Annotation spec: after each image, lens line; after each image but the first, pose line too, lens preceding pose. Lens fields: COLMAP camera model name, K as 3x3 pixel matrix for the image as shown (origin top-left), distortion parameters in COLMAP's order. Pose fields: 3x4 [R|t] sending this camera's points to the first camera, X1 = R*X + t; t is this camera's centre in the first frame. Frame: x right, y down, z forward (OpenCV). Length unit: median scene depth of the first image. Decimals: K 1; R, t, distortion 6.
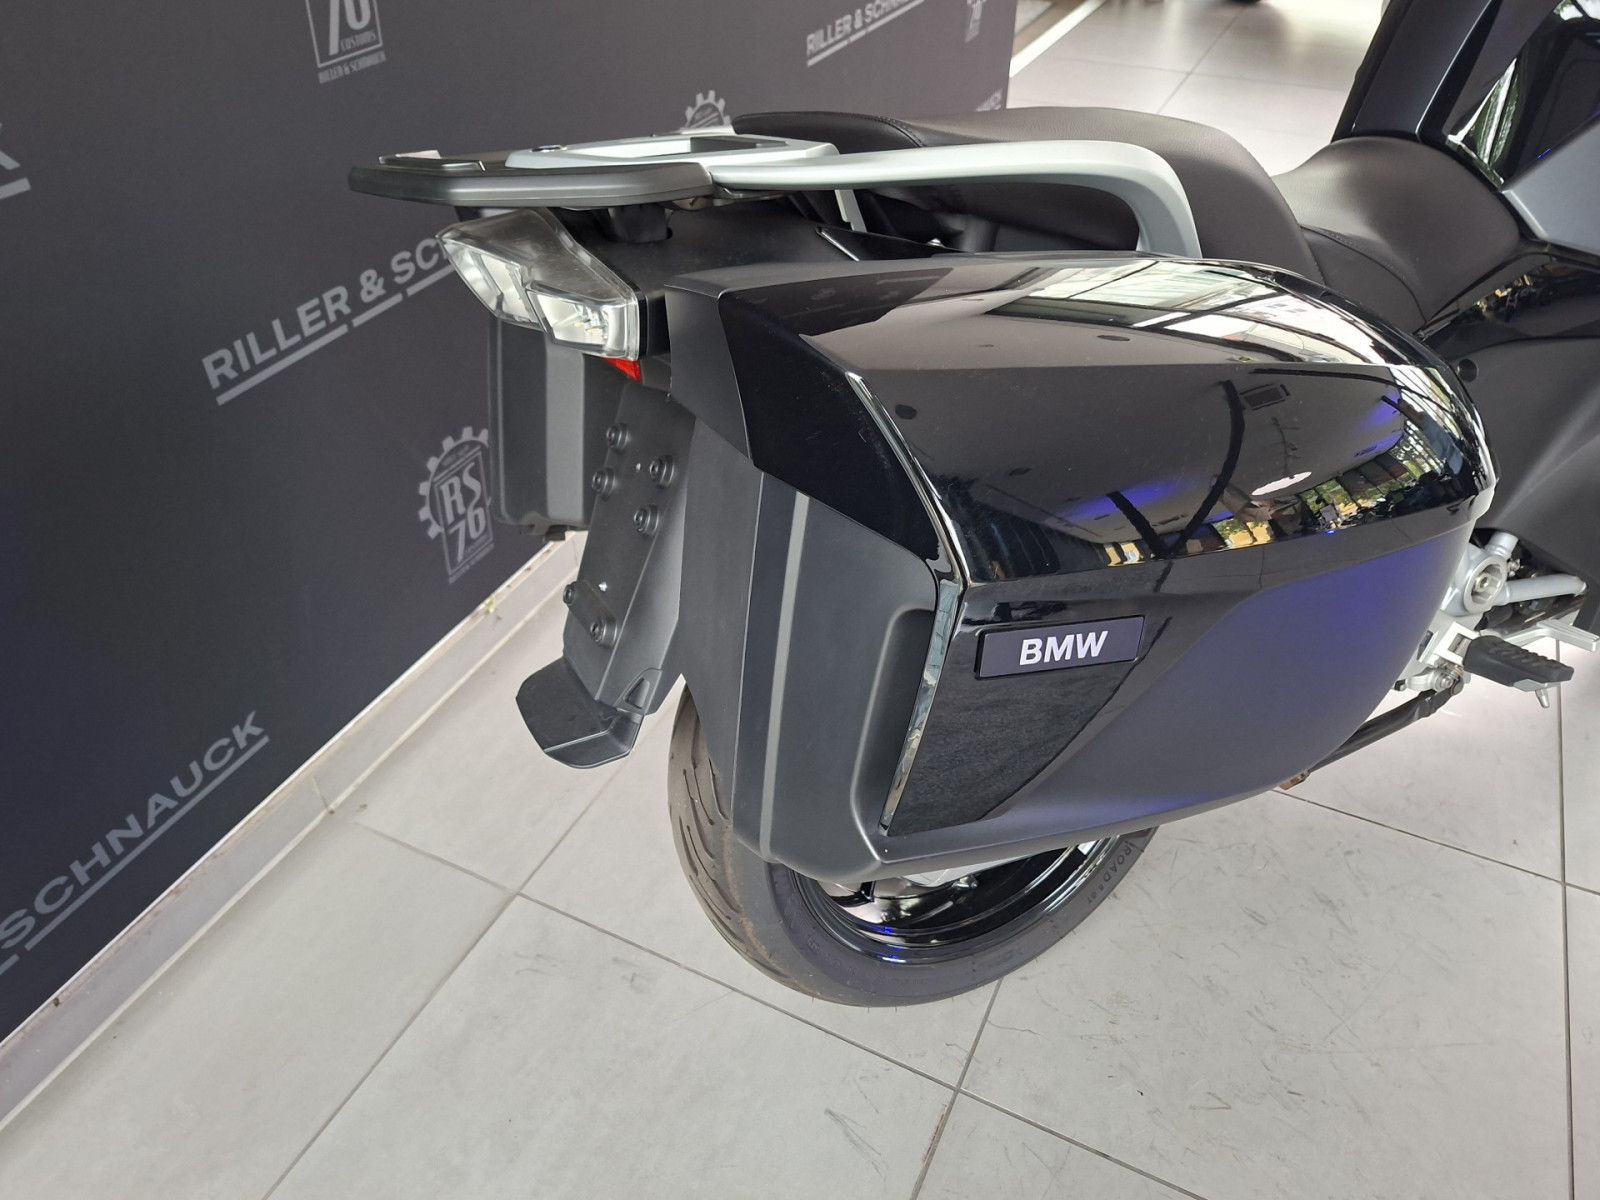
lens RADIAL K [[1177.5, 0, 795.0], [0, 1177.5, 576.4], [0, 0, 1]] dist [0.048565, -0.013726]
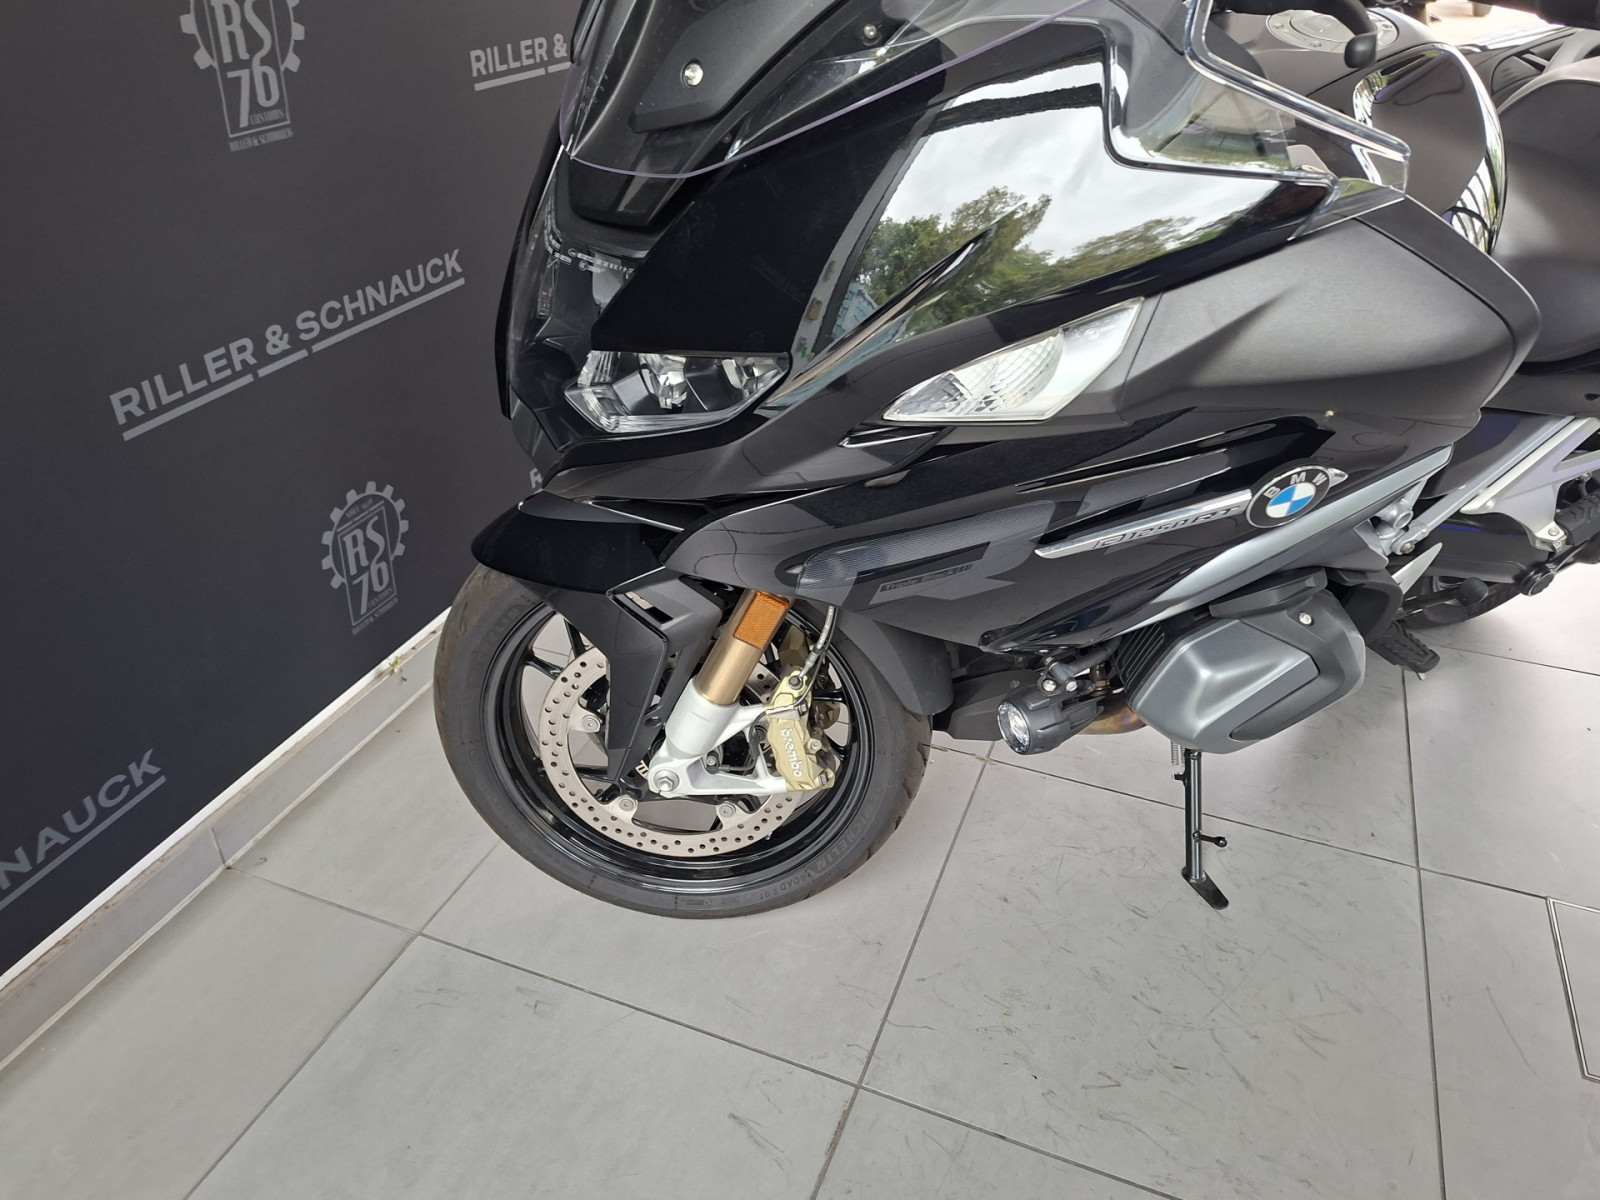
lens RADIAL K [[1177.5, 0, 795.0], [0, 1177.5, 576.4], [0, 0, 1]] dist [0.048565, -0.013726]
pose [[0.997261, -0.033873, 0.065745, 0.029557], [0.041987, 0.991109, -0.126252, 0.121818], [-0.060884, 0.128667, 0.989817, -0.057506]]
